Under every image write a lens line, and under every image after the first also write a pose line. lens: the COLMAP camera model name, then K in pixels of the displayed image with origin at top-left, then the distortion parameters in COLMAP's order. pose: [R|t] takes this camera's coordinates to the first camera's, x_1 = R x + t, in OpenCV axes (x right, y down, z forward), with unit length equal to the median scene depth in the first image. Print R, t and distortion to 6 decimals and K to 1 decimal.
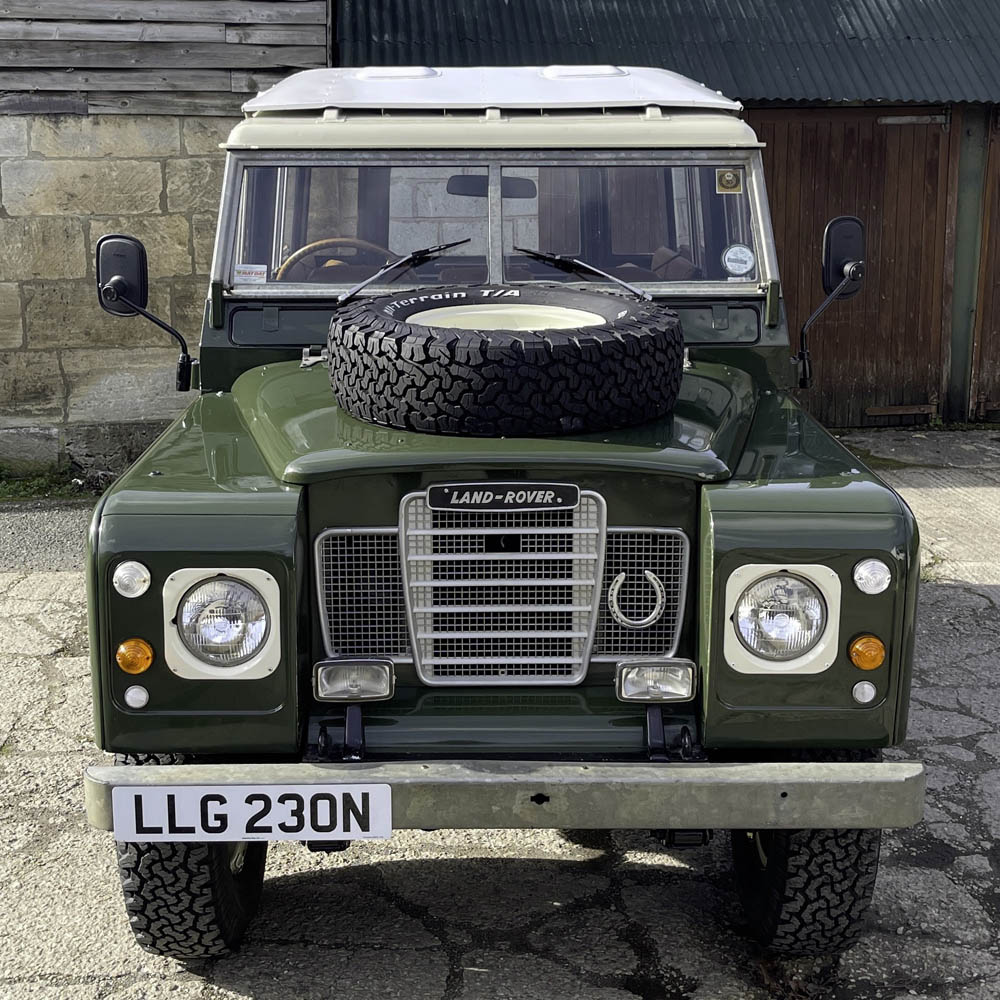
lens RADIAL K [[1532.1, 0, 495.2], [0, 1532.1, 473.3], [0, 0, 1]] dist [0.086750, -0.247674]
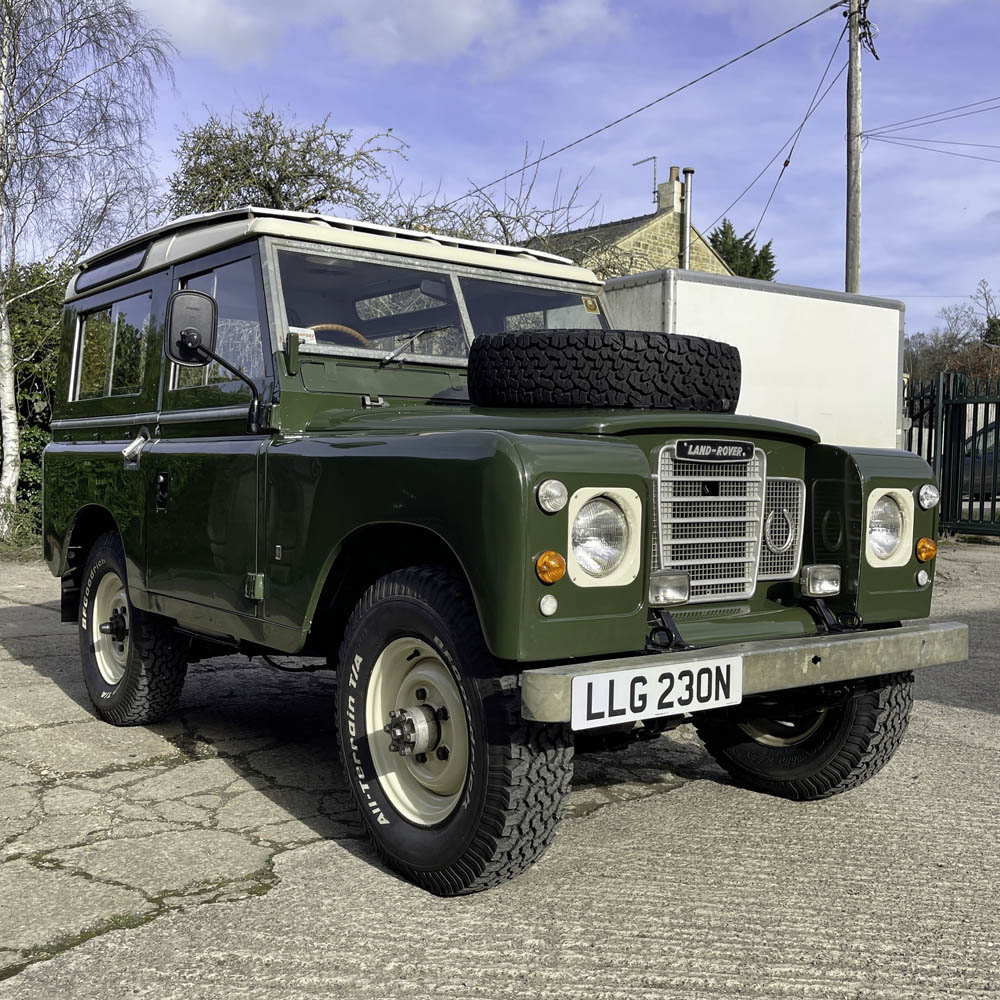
lens RADIAL K [[1112.7, 0, 485.8], [0, 1112.7, 520.7], [0, 0, 1]] dist [0.056051, -0.120799]
pose [[0.813051, -0.011329, 0.582082, -0.705969], [0.111587, 0.984307, -0.136707, 0.181646], [-0.571399, 0.176103, 0.801556, 0.352410]]
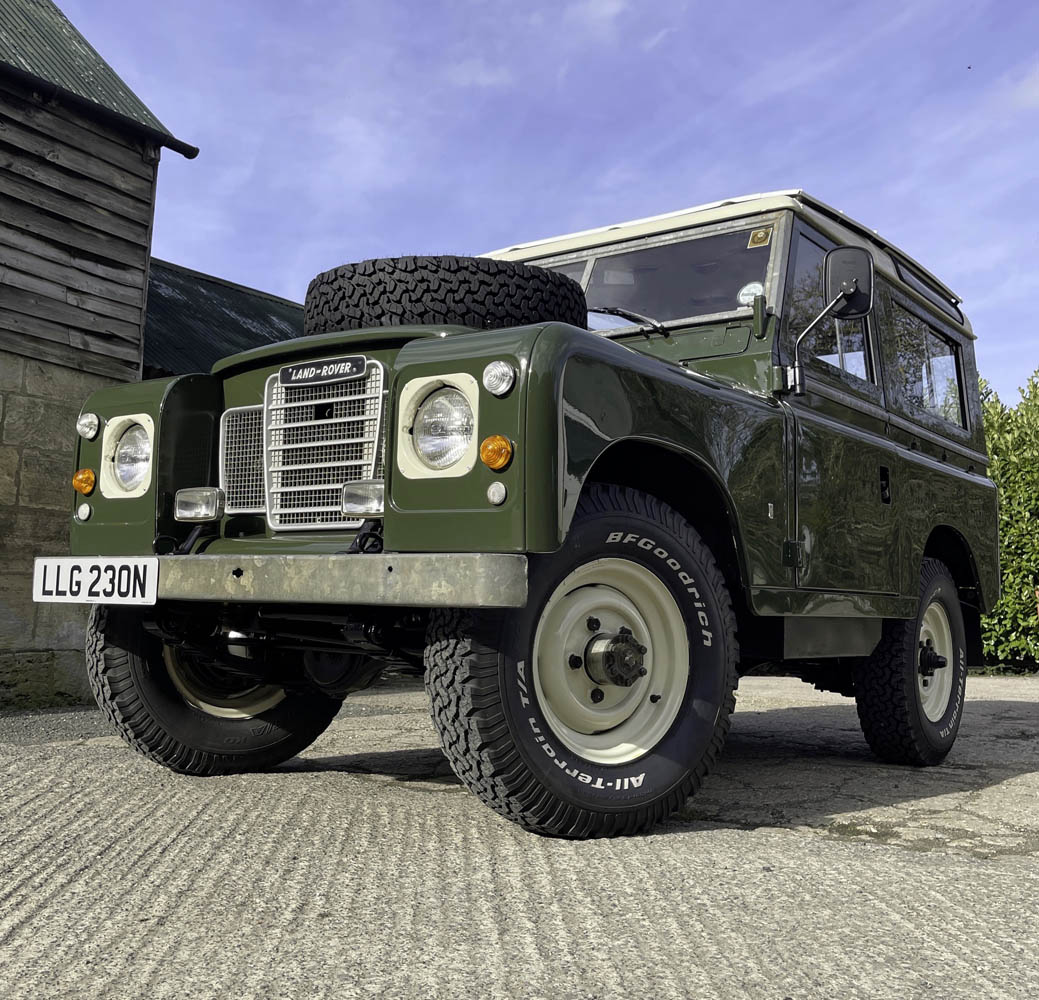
lens RADIAL K [[1133.0, 0, 531.6], [0, 1133.0, 500.6], [0, 0, 1]] dist [0.079540, -0.205227]
pose [[0.801745, -0.035836, -0.596591, 0.689470], [-0.155516, 0.951307, -0.266138, 0.334762], [0.577078, 0.306155, 0.757133, 0.421078]]
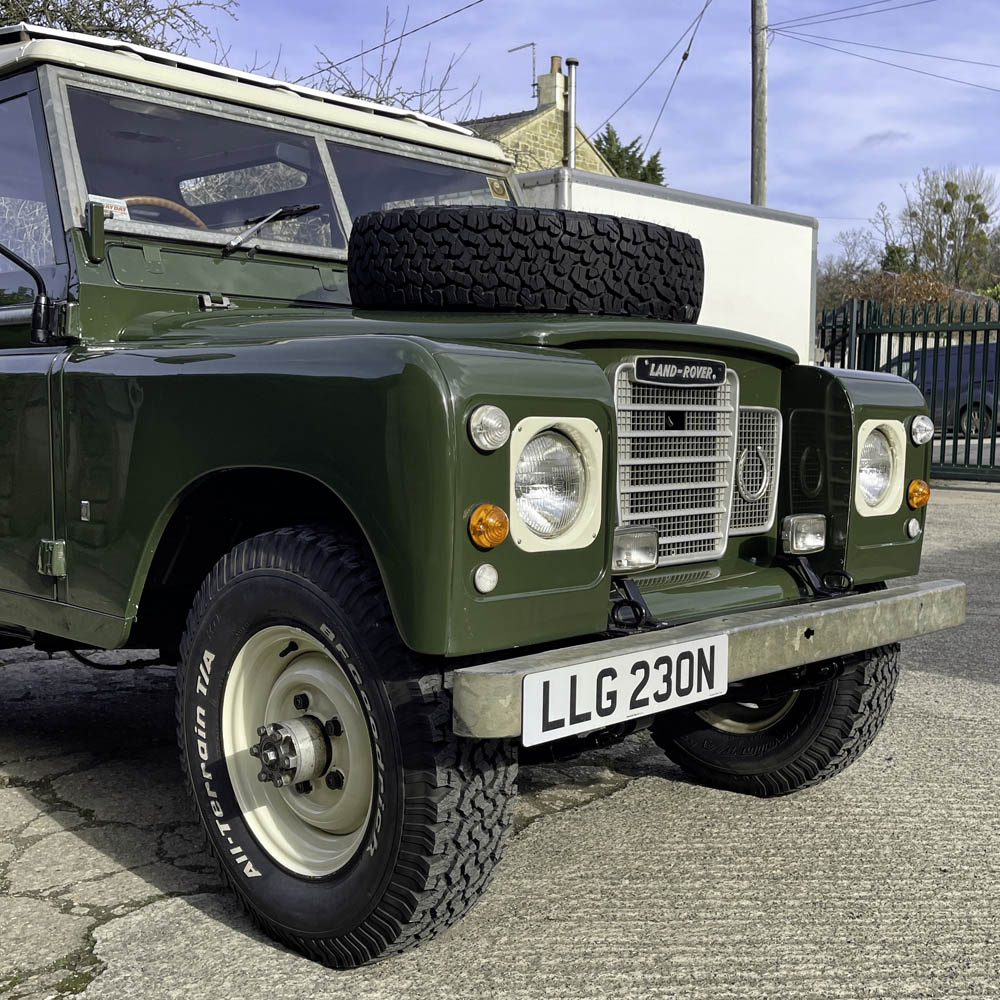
lens RADIAL K [[1247.7, 0, 619.4], [0, 1247.7, 550.9], [0, 0, 1]] dist [0.087425, -0.199778]
pose [[0.668384, -0.069160, 0.740594, -0.644884], [0.148292, 0.988070, -0.041563, 0.161446], [-0.728885, 0.137604, 0.670666, 0.480149]]
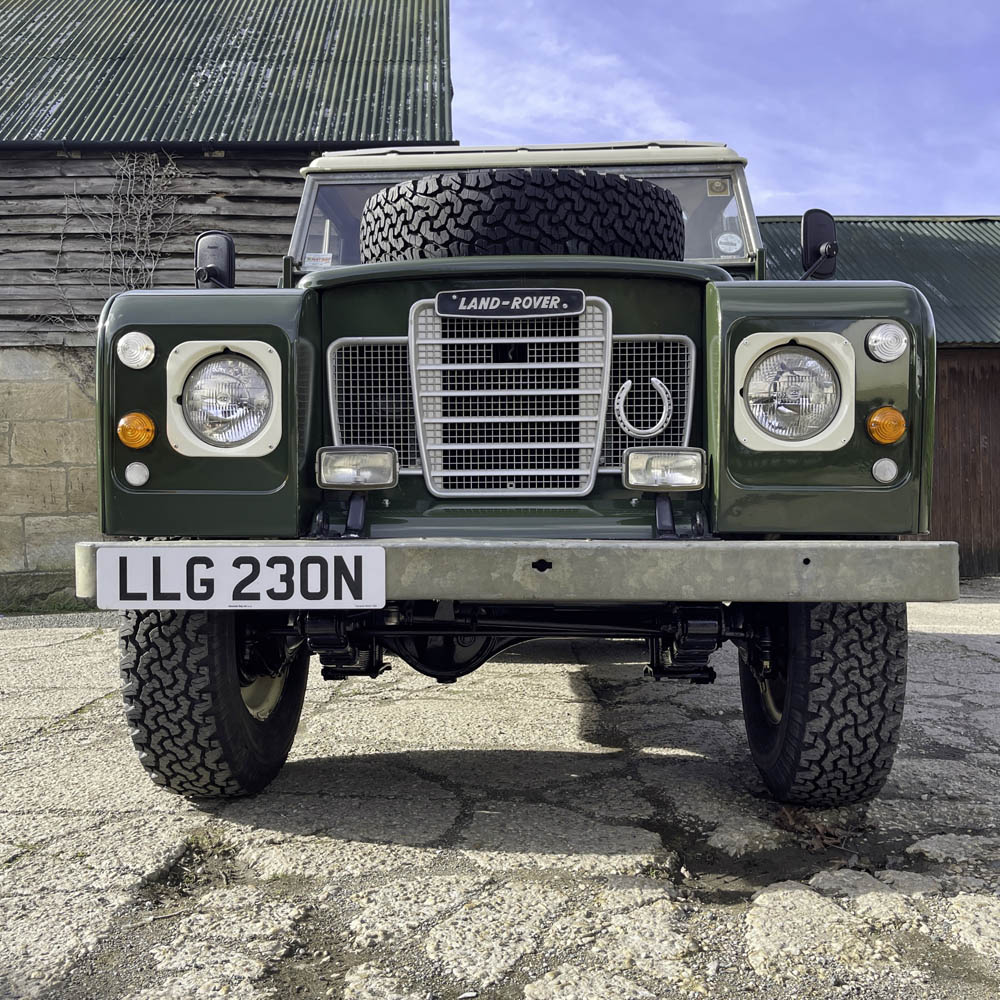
lens RADIAL K [[987.6, 0, 497.8], [0, 987.6, 515.8], [0, 0, 1]] dist [0.040487, -0.029667]
pose [[0.997988, -0.005288, -0.063180, 0.037768], [-0.007207, 0.980597, -0.195901, 0.281936], [0.062990, 0.195962, 0.978586, 0.376053]]
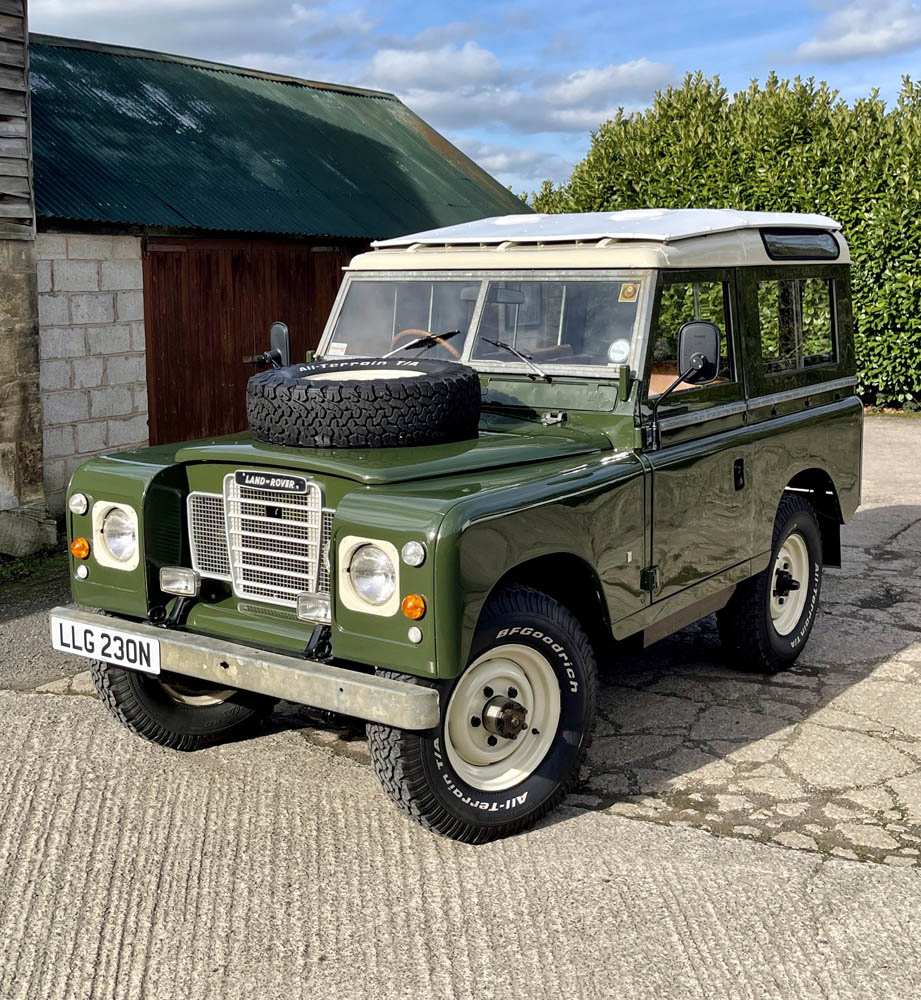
lens RADIAL K [[1308.4, 0, 459.4], [0, 1308.4, 464.9], [0, 0, 1]] dist [0.056033, -0.046343]
pose [[0.810294, 0.082725, -0.580155, 0.940271], [-0.123767, 0.991813, -0.031439, 0.016395], [0.572805, 0.097279, 0.813899, 0.006245]]
